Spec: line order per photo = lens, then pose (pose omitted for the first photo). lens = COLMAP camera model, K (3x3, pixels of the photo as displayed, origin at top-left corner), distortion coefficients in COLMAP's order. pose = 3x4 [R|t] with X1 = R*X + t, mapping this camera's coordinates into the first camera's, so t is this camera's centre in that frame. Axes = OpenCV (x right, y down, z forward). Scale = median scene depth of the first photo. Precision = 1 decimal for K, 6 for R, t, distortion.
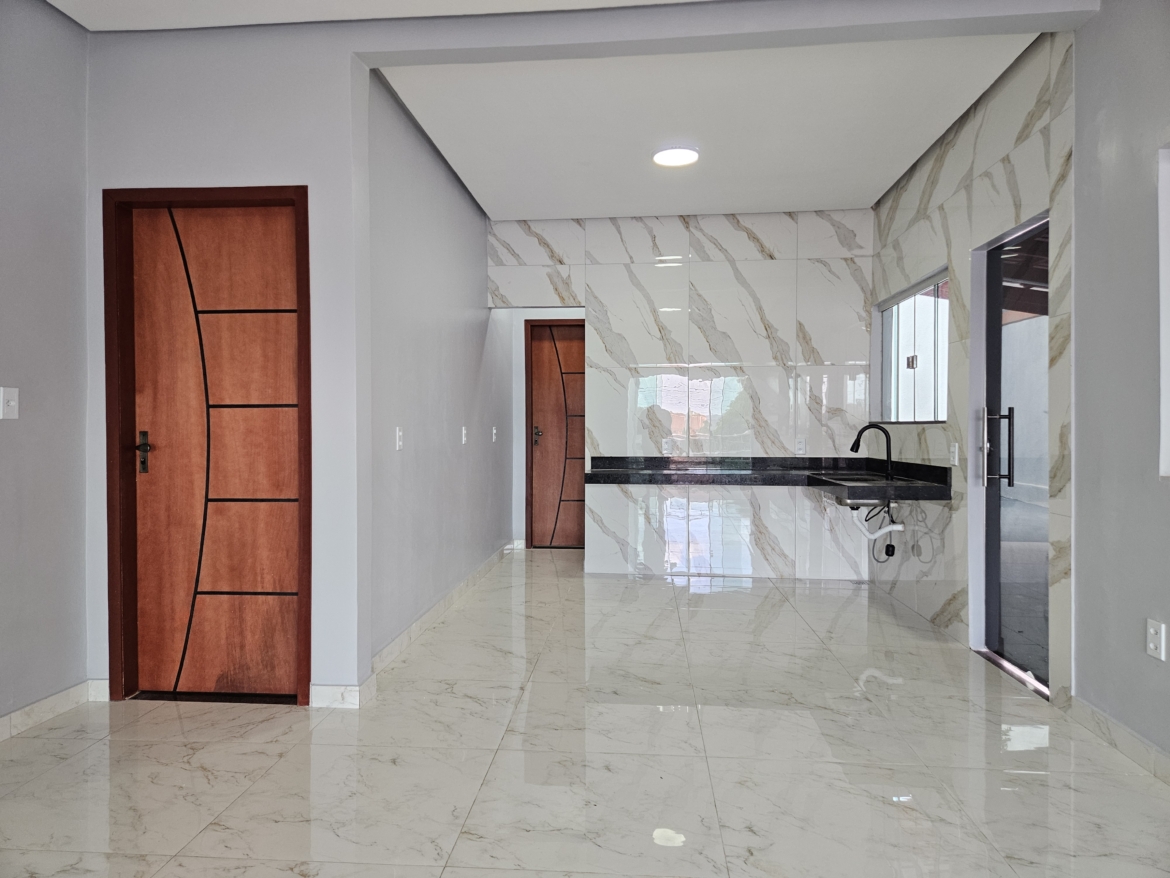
lens RADIAL K [[780.6, 0, 576.7], [0, 780.6, 436.4], [0, 0, 1]] dist [0.062092, -0.053604]
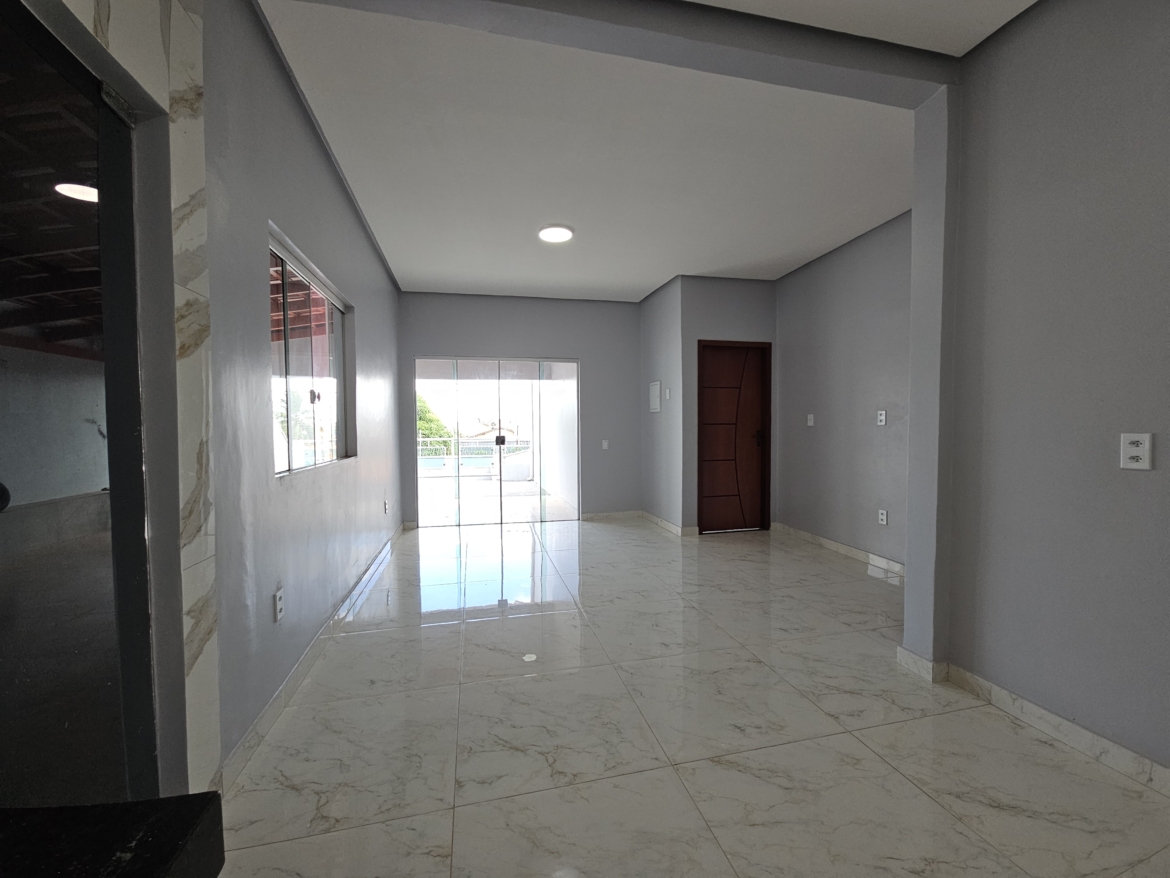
lens RADIAL K [[474.1, 0, 591.5], [0, 474.1, 444.4], [0, 0, 1]] dist [0.000910, -0.002984]
pose [[-0.946512, 0.021702, -0.321939, 0.300325], [0.006638, 0.998834, 0.047816, -0.022255], [0.322601, 0.043121, -0.945552, 1.142980]]
